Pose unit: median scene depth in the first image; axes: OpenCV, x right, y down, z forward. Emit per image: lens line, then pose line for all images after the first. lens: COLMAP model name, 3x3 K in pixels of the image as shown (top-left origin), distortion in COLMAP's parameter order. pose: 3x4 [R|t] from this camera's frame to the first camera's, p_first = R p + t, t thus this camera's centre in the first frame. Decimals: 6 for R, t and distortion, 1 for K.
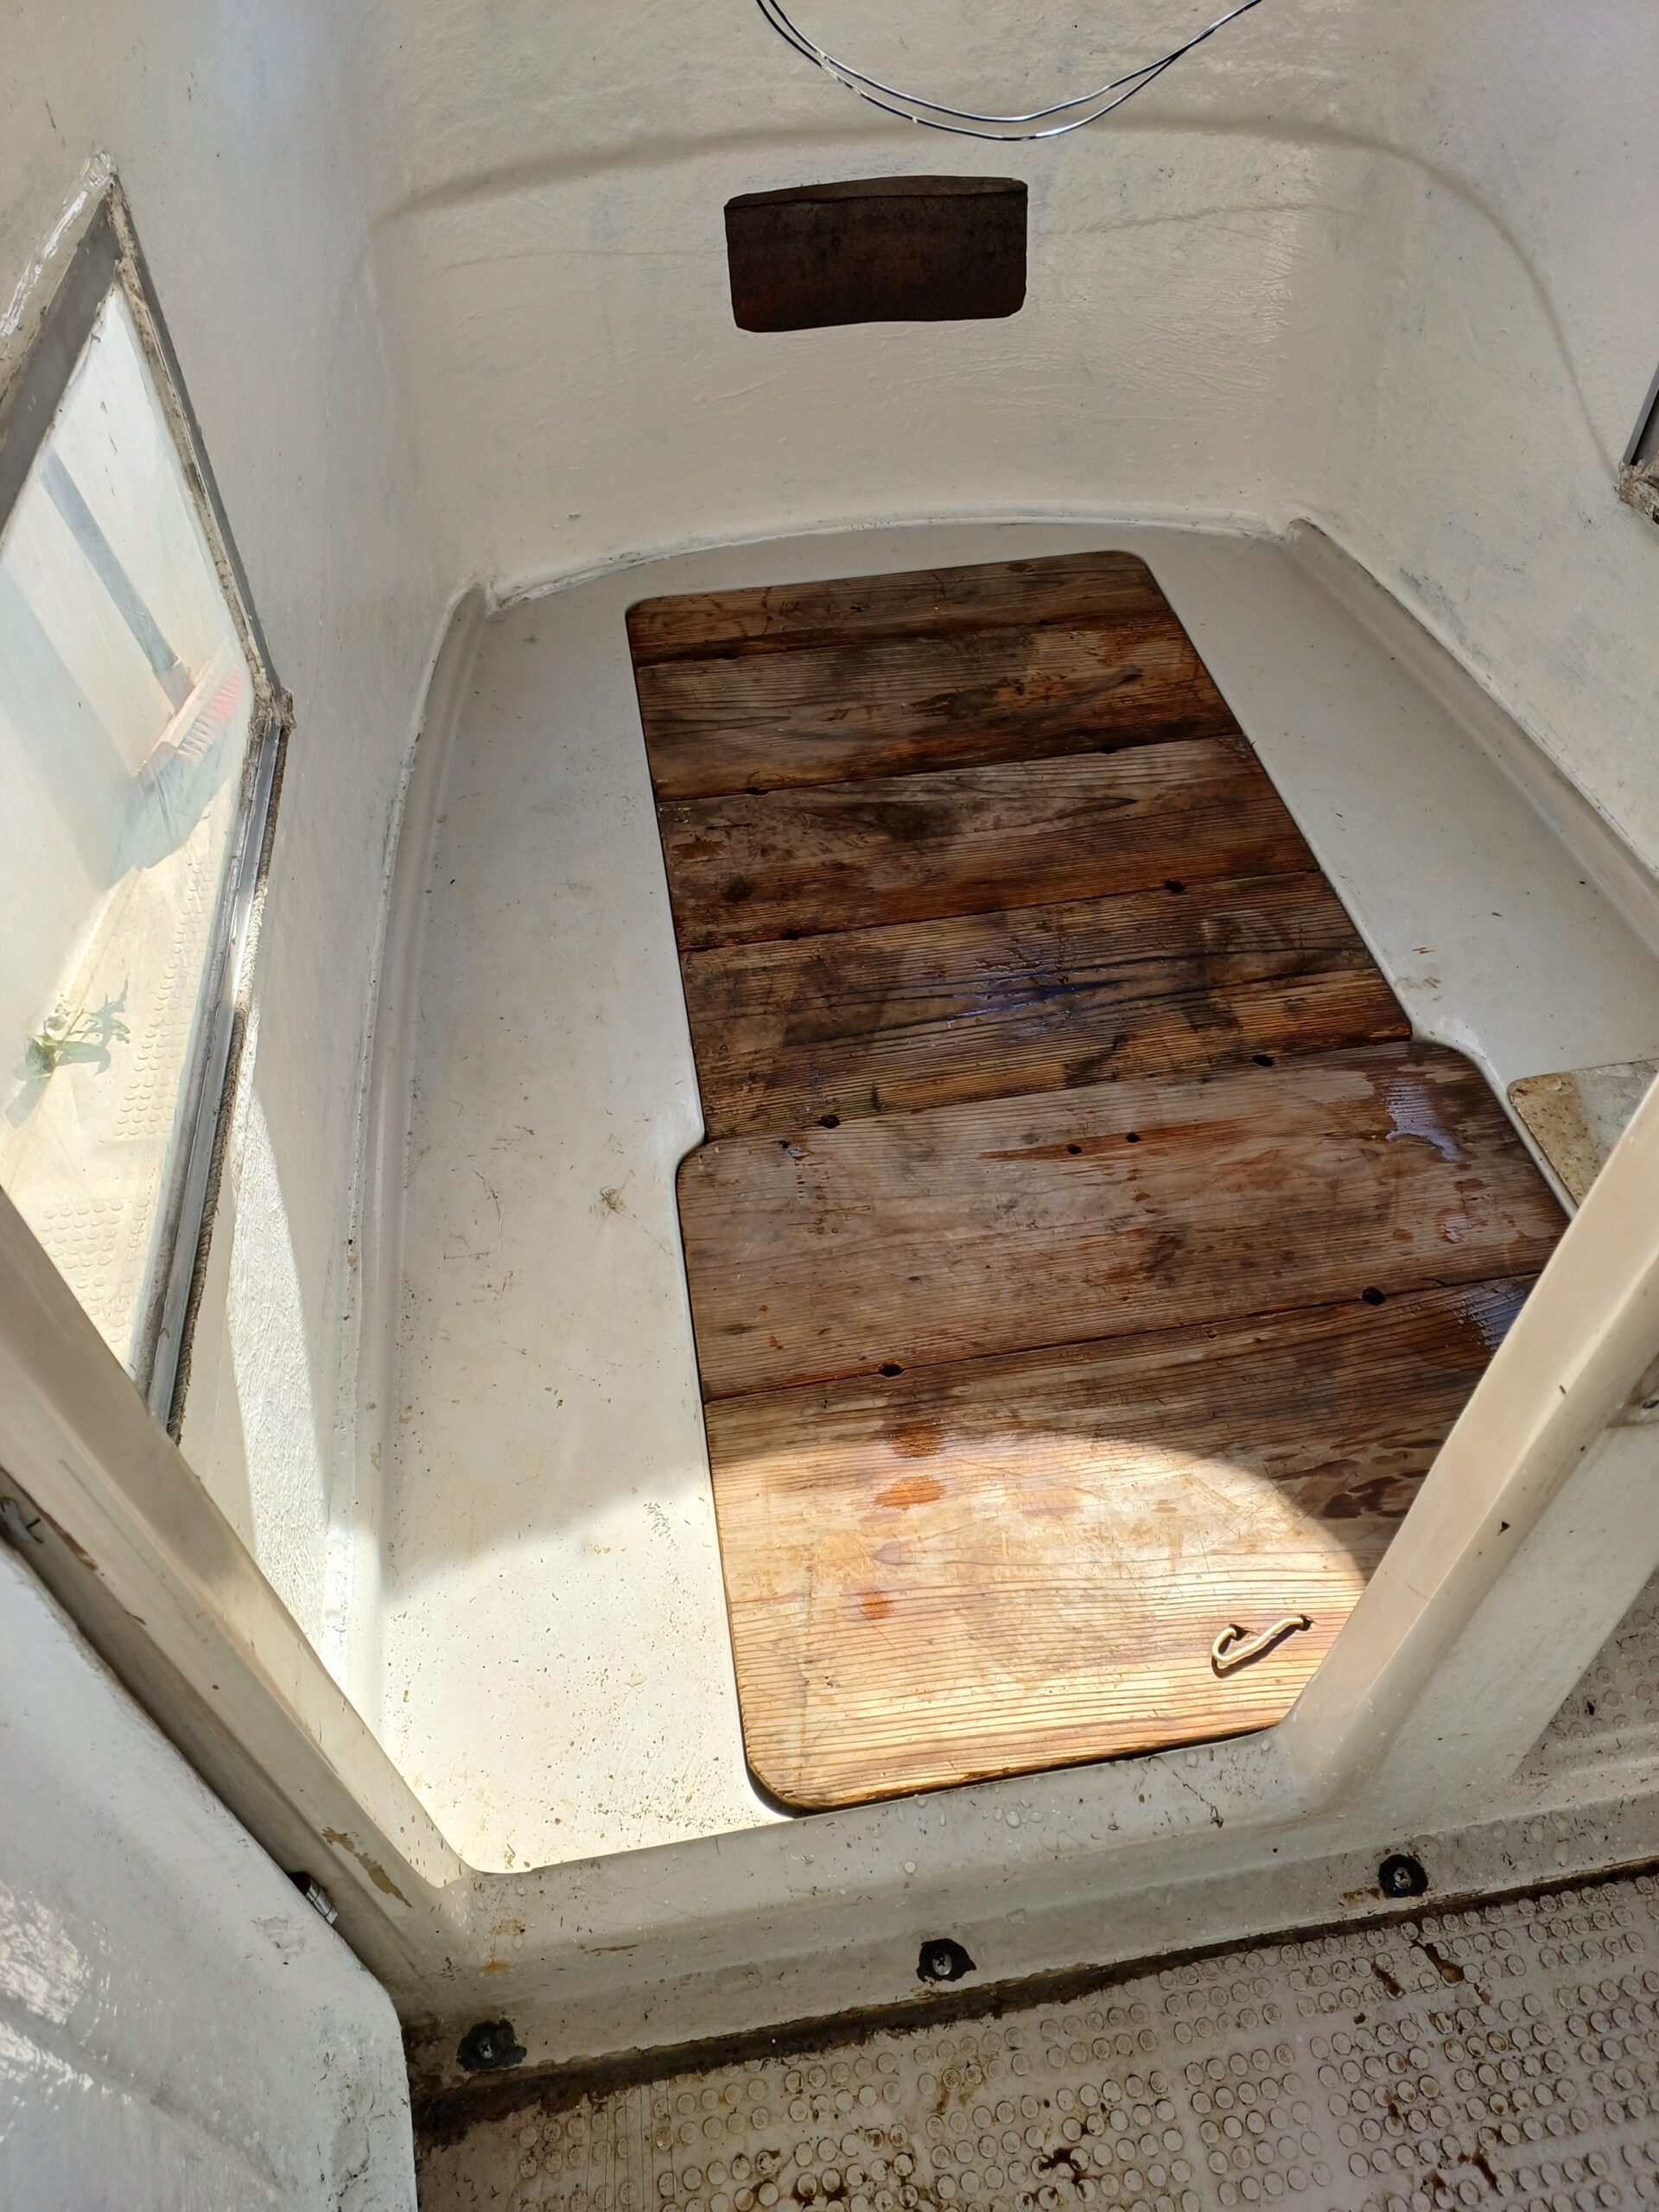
lens RADIAL K [[1494.9, 0, 843.6], [0, 1494.9, 1106.1], [0, 0, 1]] dist [0.013569, -0.003449]
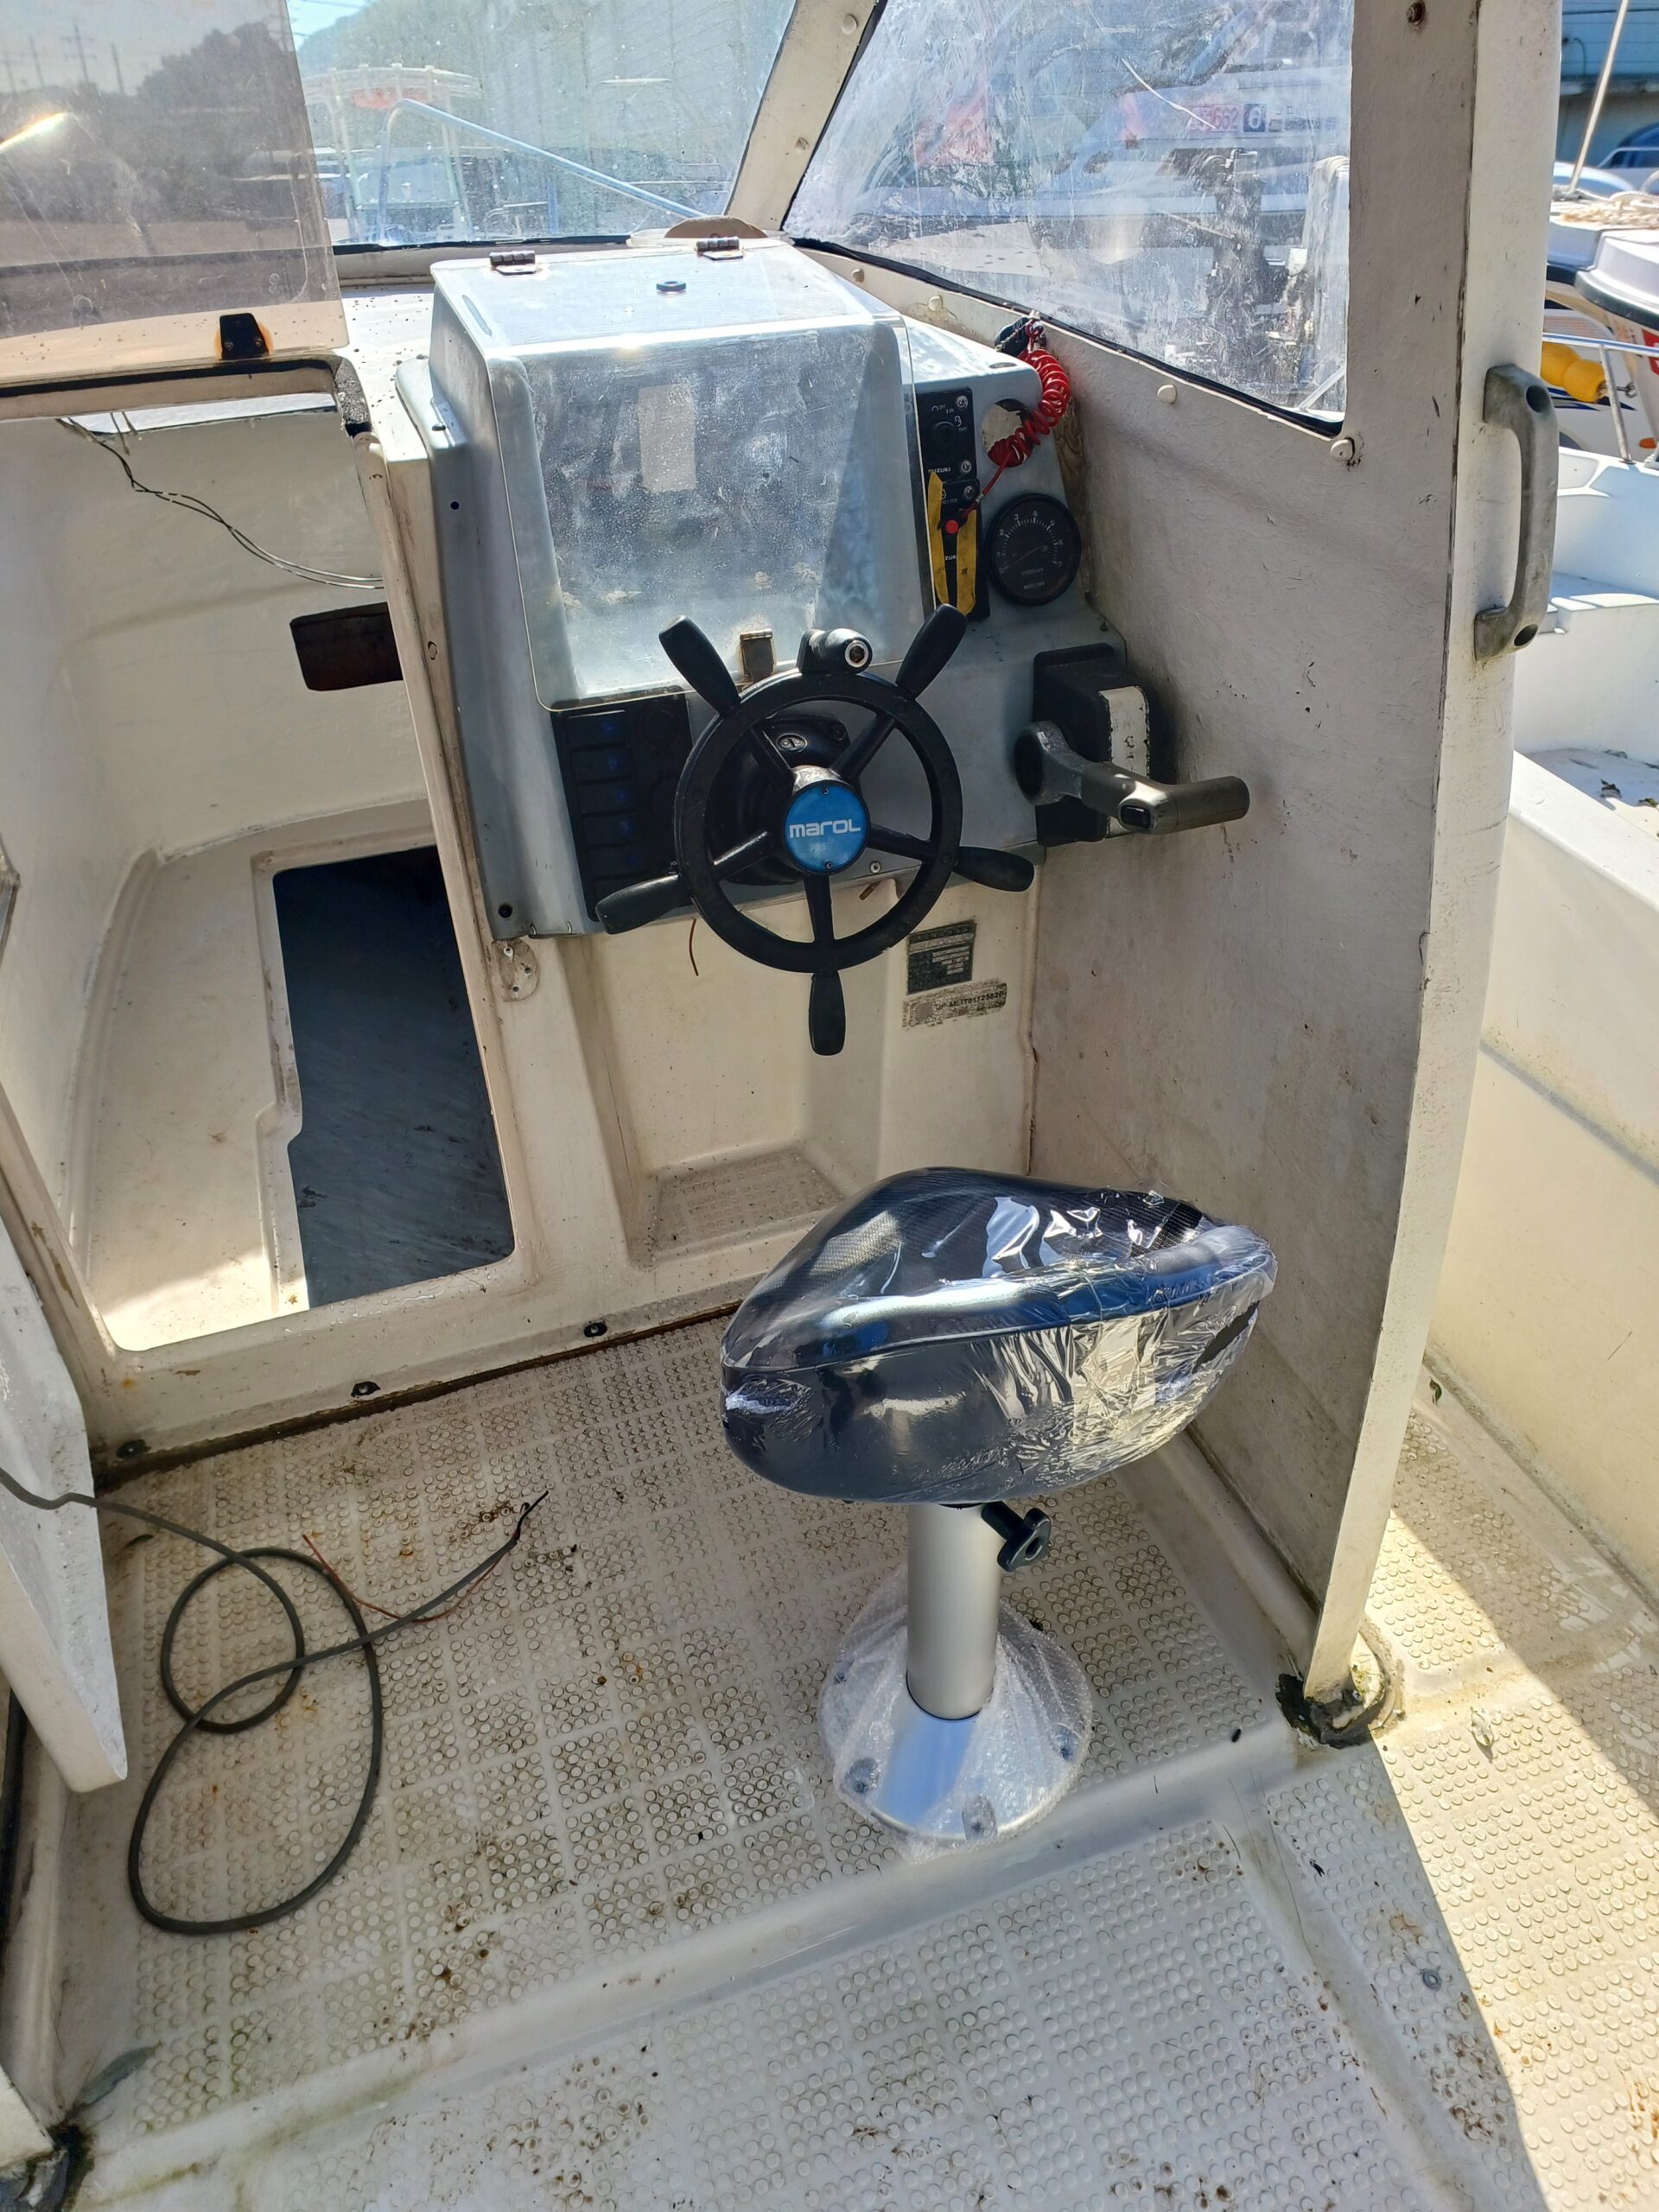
lens RADIAL K [[1494.9, 0, 820.7], [0, 1494.9, 1099.8], [0, 0, 1]] dist [0.013569, -0.003449]
pose [[0.985769, -0.110820, 0.126407, 0.455303], [0.135664, 0.968482, -0.208896, 0.682191], [-0.099273, 0.223072, 0.969734, -1.110389]]
